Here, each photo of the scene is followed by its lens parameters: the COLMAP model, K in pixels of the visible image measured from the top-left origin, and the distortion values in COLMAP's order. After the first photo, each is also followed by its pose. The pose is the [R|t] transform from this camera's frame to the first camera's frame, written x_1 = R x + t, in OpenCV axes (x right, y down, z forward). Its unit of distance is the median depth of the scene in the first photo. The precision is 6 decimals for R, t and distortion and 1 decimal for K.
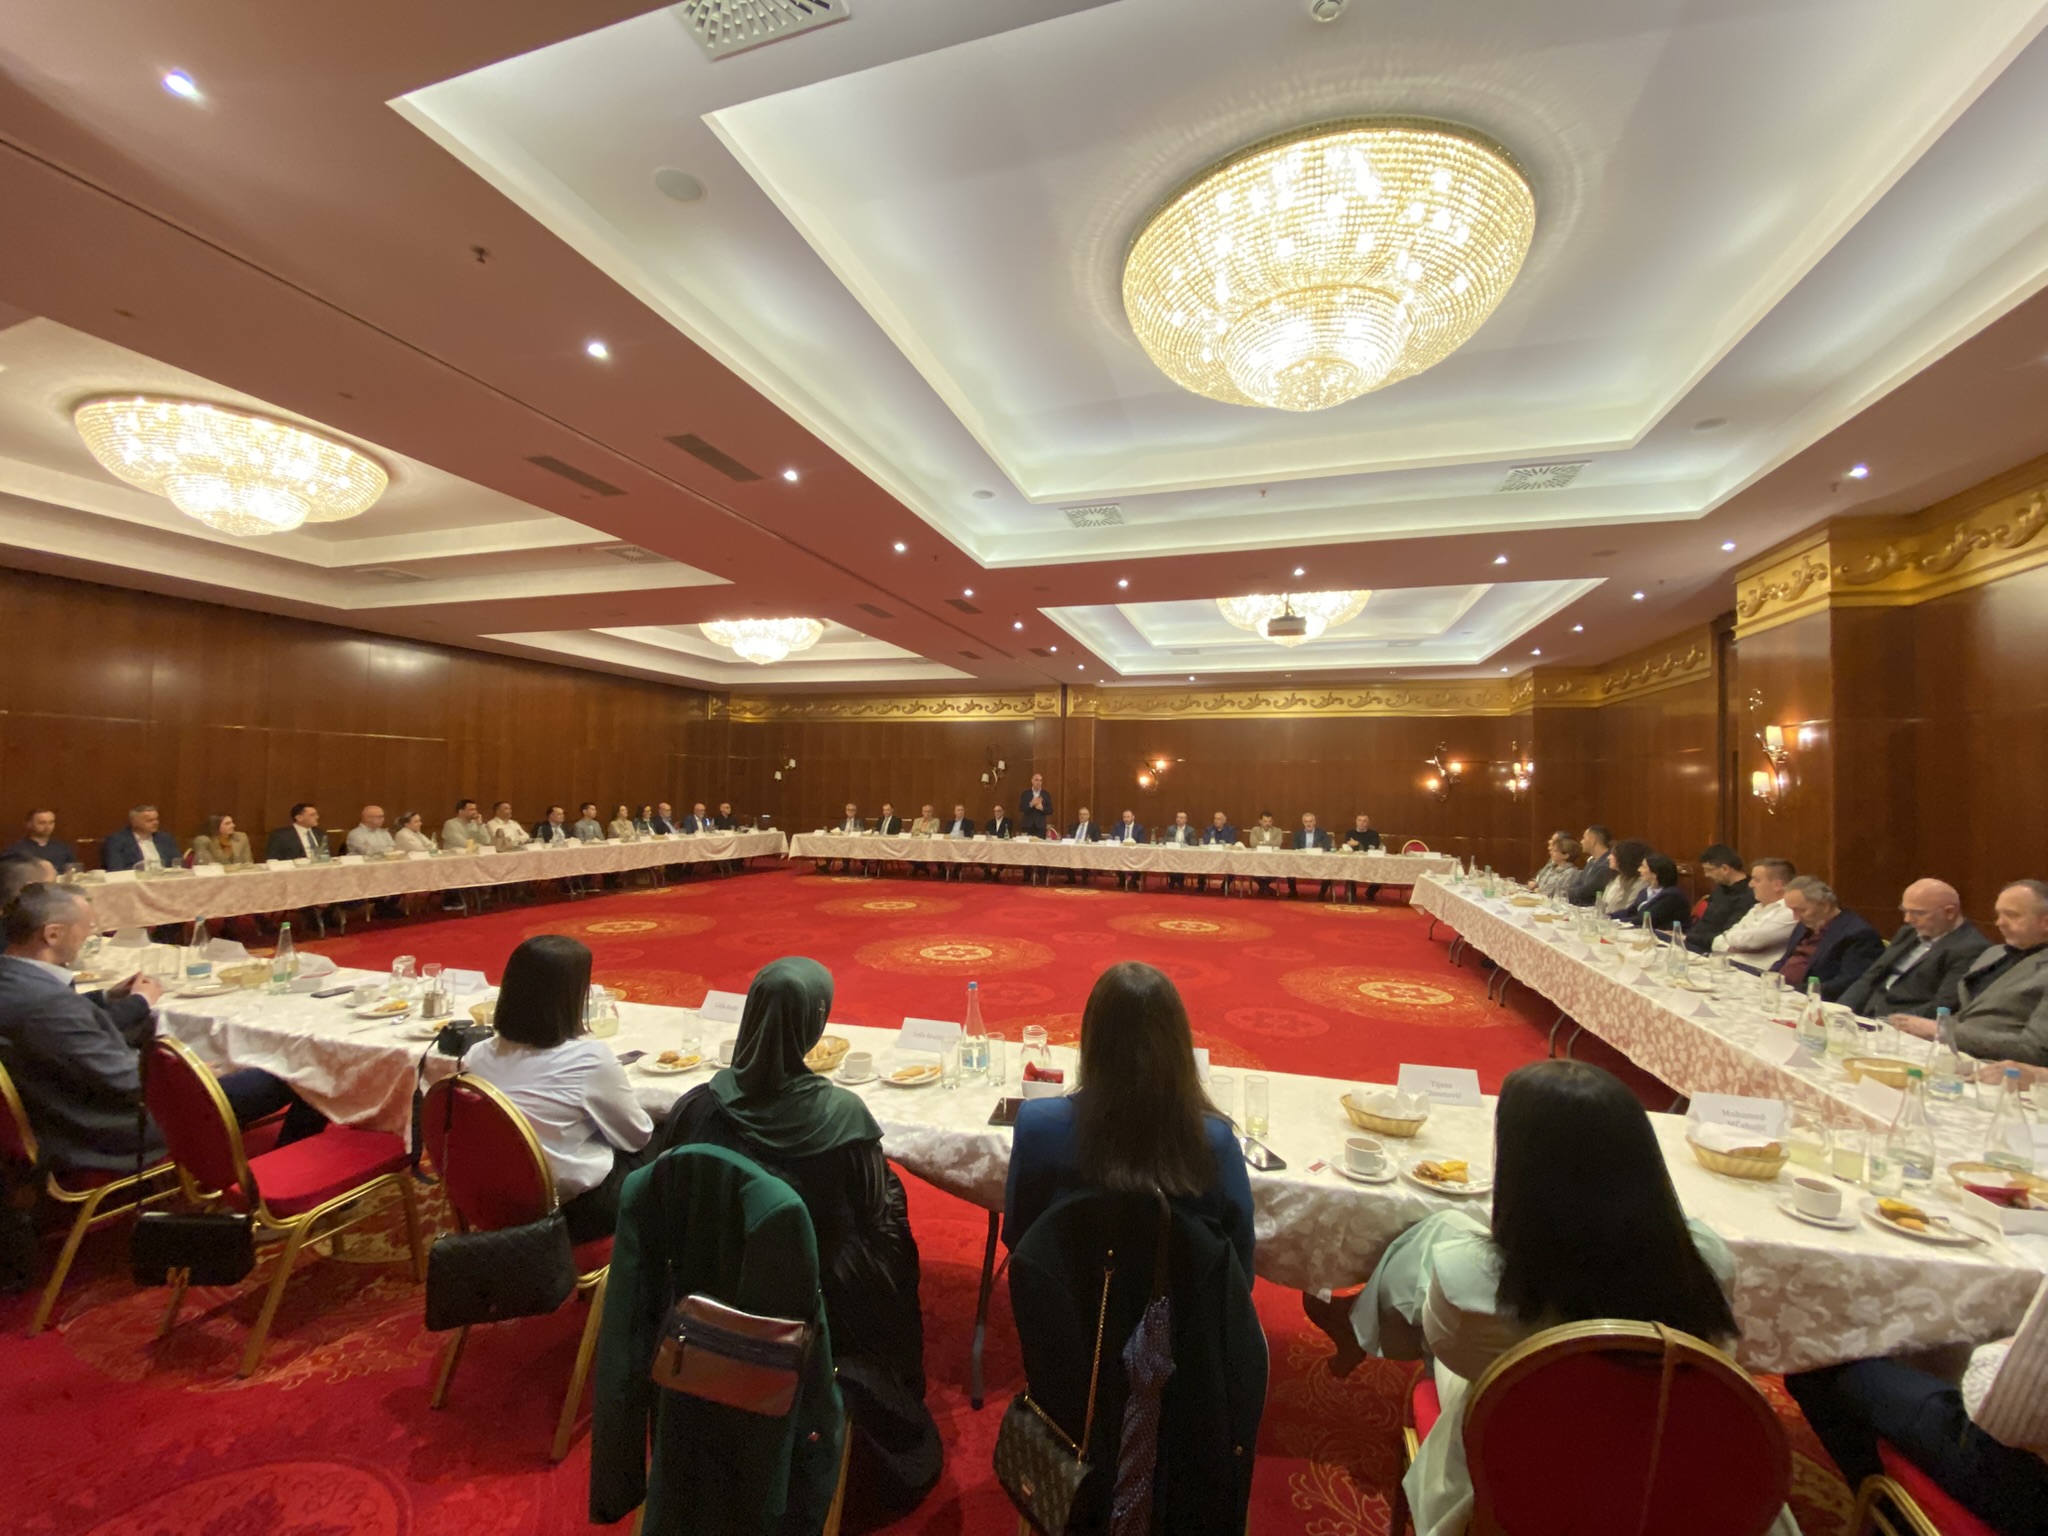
lens RADIAL K [[819.8, 0, 1022.6], [0, 819.8, 767.9], [0, 0, 1]] dist [0.000387, 0.000004]
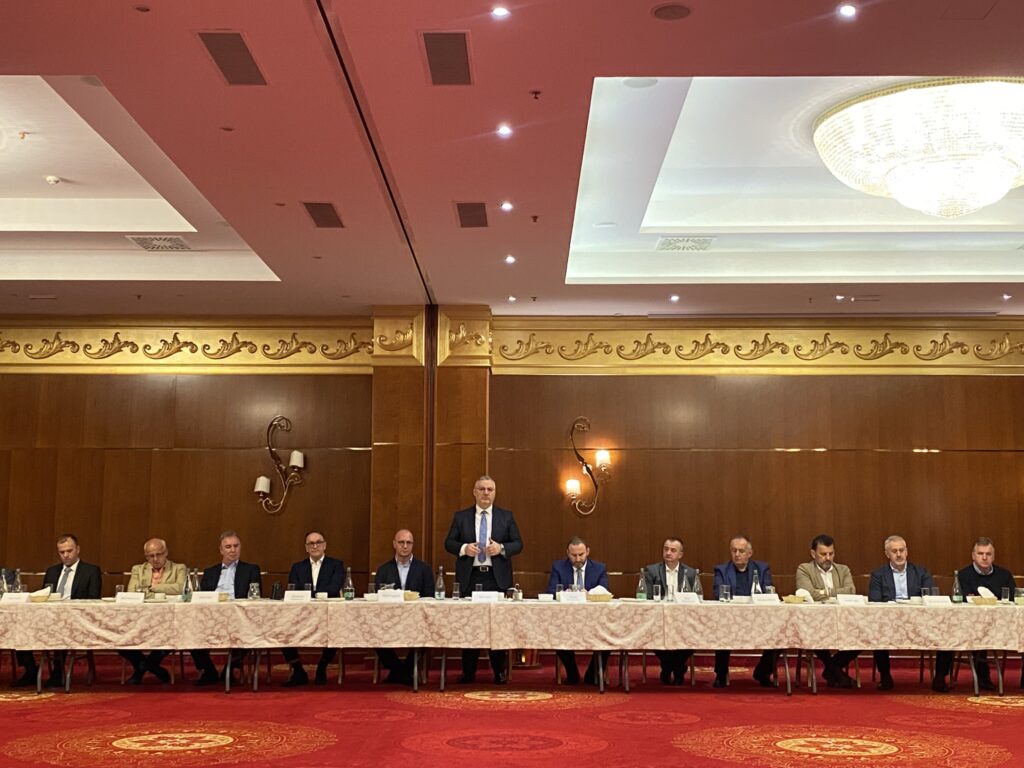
lens RADIAL K [[1452.5, 0, 512.1], [0, 1452.5, 382.9], [0, 0, 1]] dist [0.056840, 0.000000]
pose [[0.949164, 0.010198, 0.314616, -0.202972], [0.006518, 0.998624, -0.052034, -0.002172], [-0.314713, 0.051439, 0.947792, 0.074918]]
